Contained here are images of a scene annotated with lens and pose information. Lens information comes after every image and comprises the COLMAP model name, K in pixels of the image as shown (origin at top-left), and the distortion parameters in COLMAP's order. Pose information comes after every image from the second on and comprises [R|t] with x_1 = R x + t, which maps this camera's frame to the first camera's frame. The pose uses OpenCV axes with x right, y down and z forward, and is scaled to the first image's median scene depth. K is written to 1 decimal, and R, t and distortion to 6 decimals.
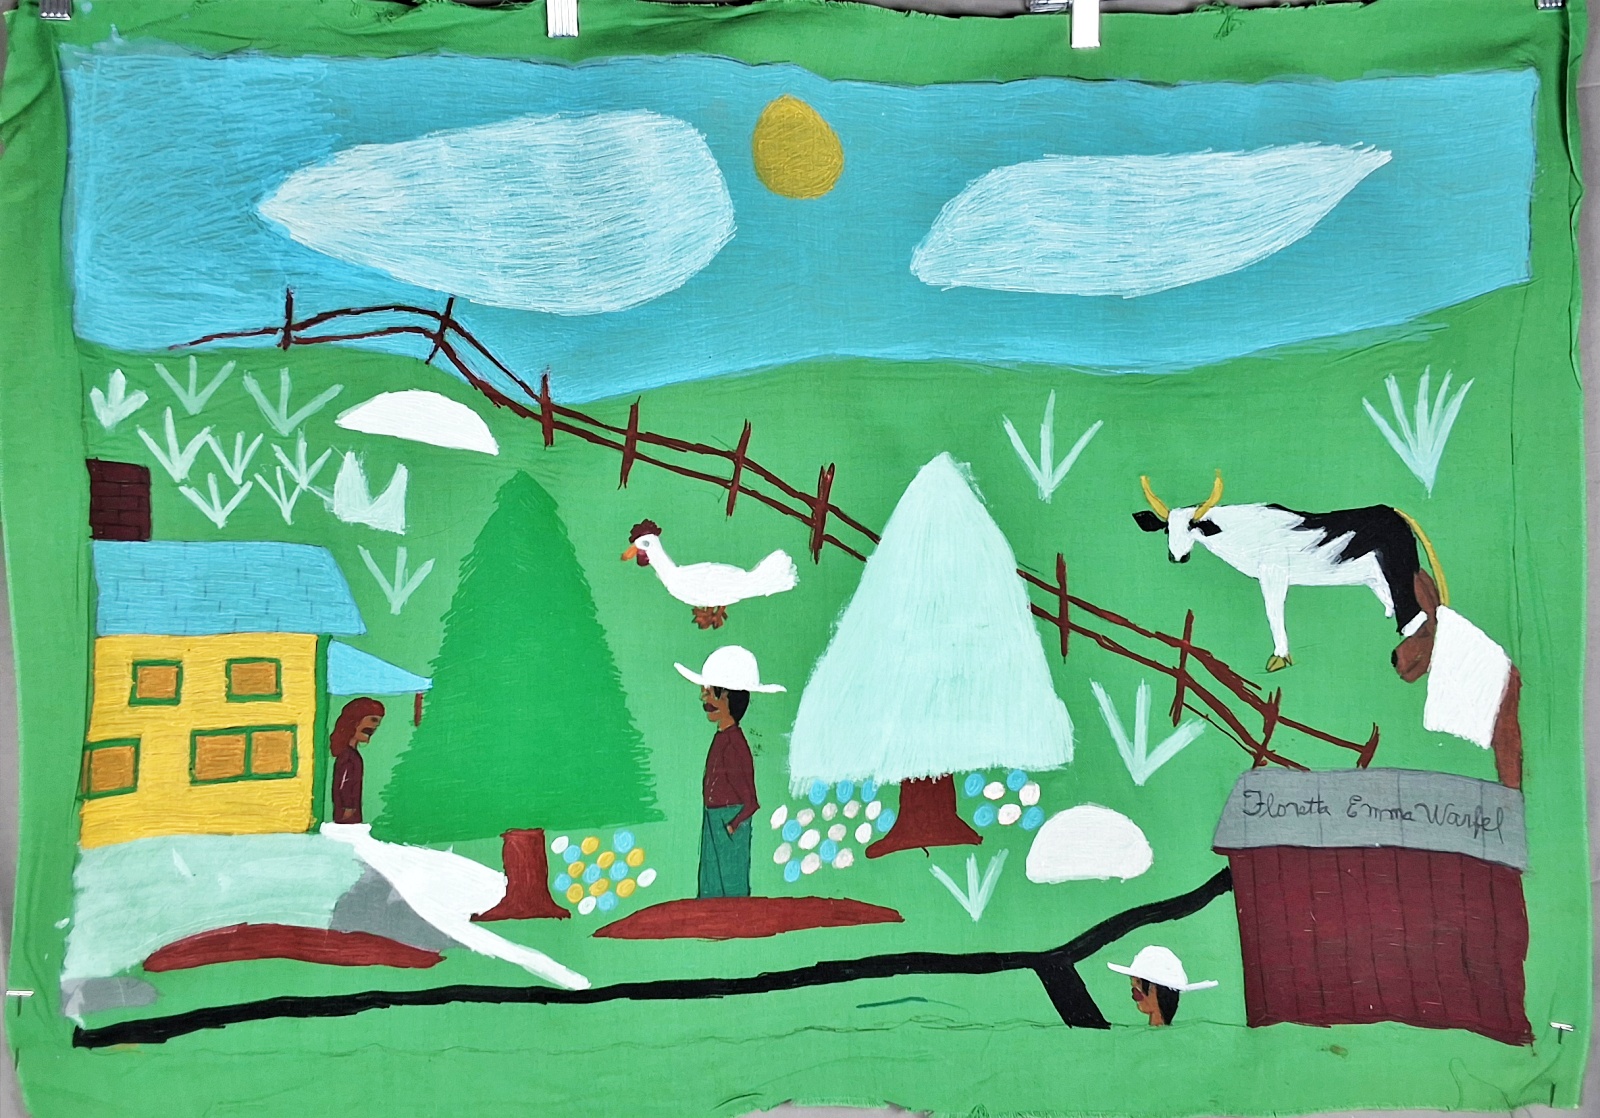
lens RADIAL K [[1785.8, 0, 799.1], [0, 1785.8, 495.9], [0, 0, 1]] dist [0.186965, -0.335330]
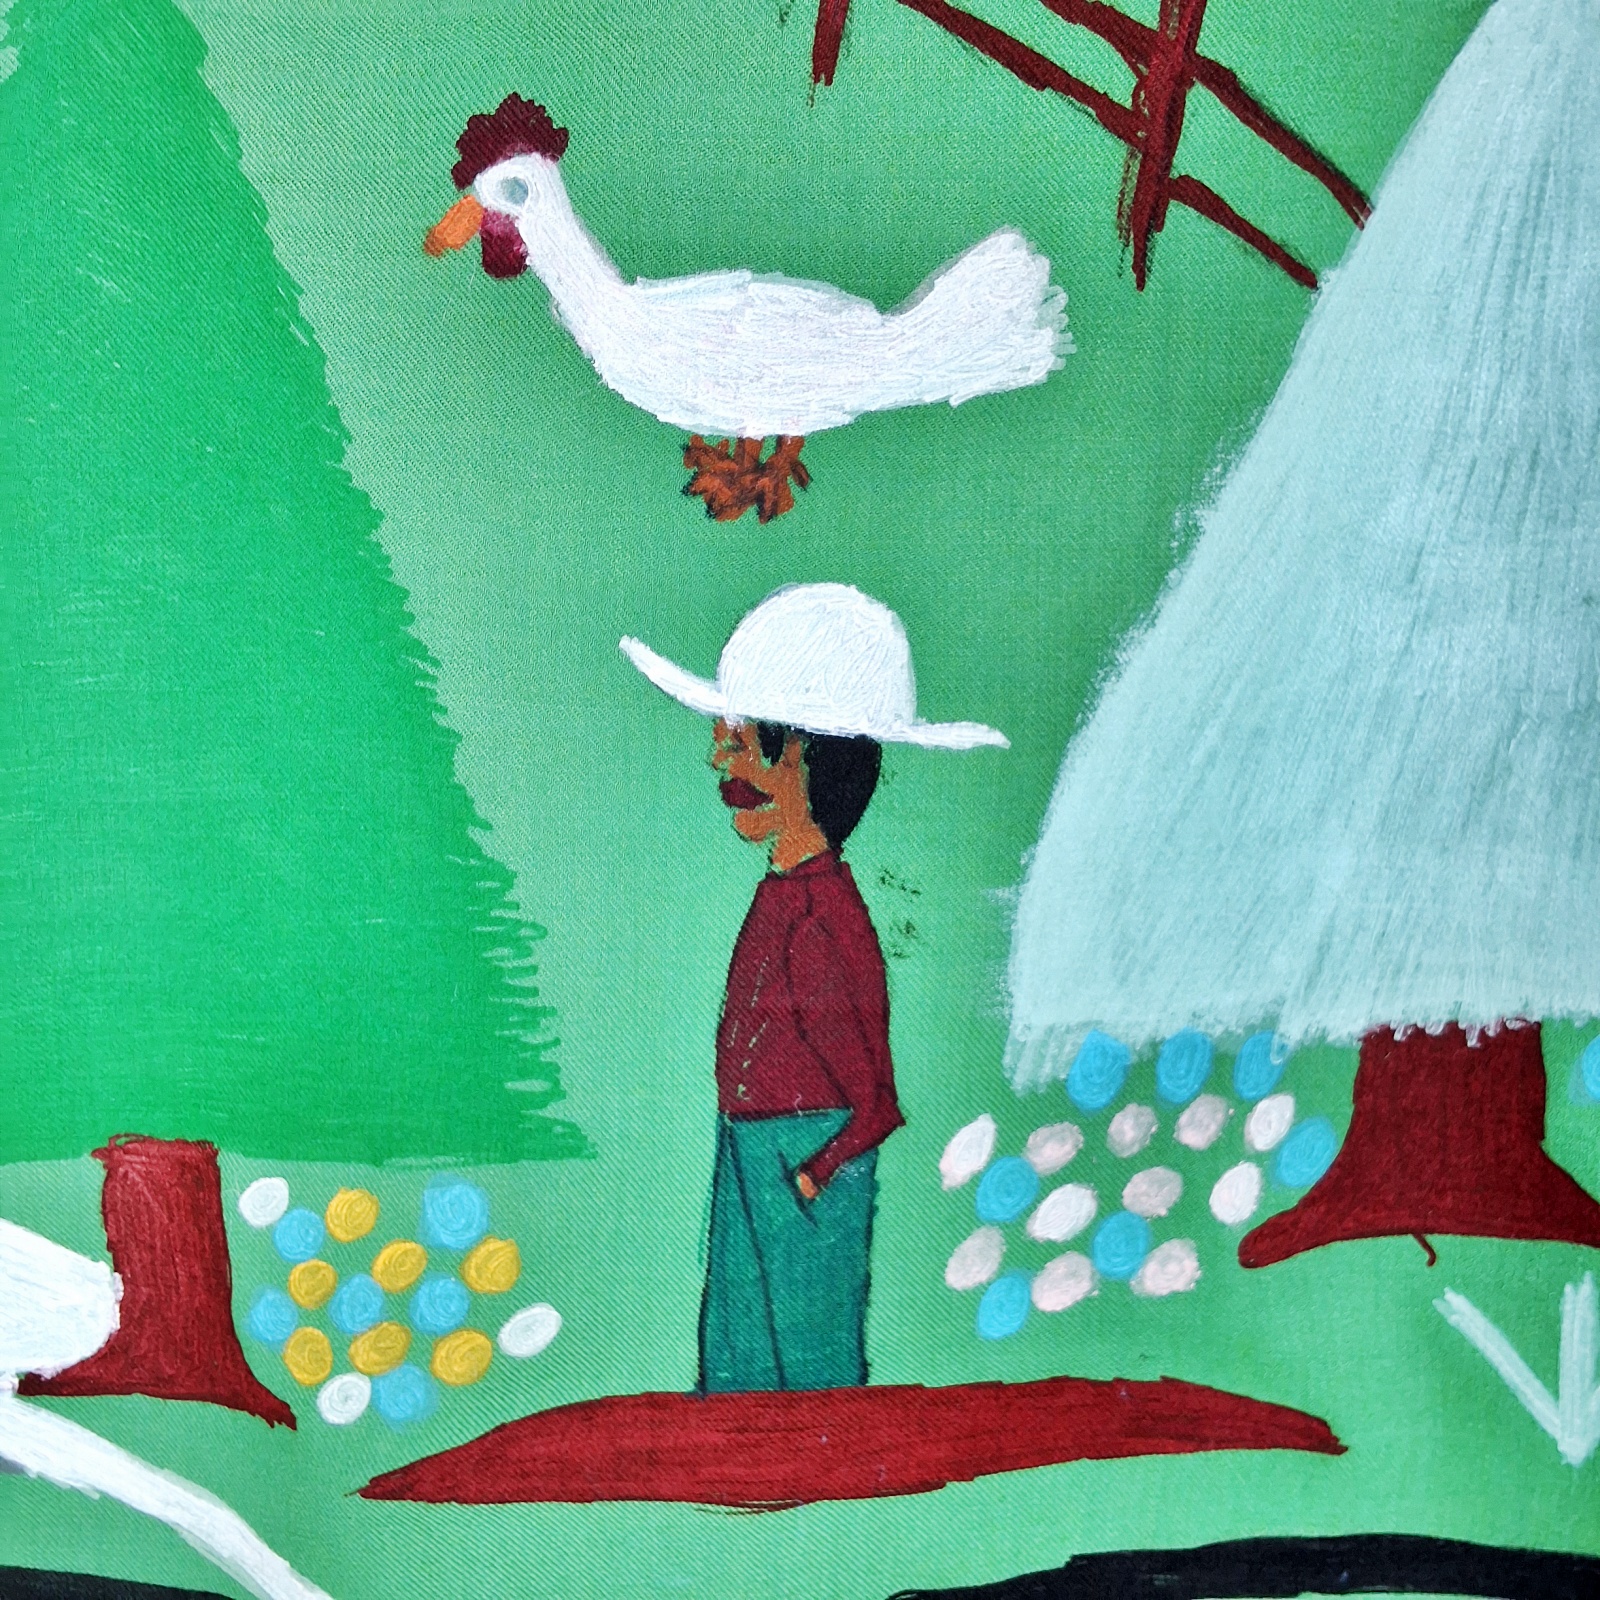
lens RADIAL K [[1702.2, 0, 842.8], [0, 1702.2, 802.7], [0, 0, 1]] dist [0.158044, -0.284433]
pose [[0.997185, 0.036541, -0.065467, -0.015531], [-0.023148, 0.980583, 0.194734, 0.065190], [0.071312, -0.192671, 0.978669, 0.728361]]
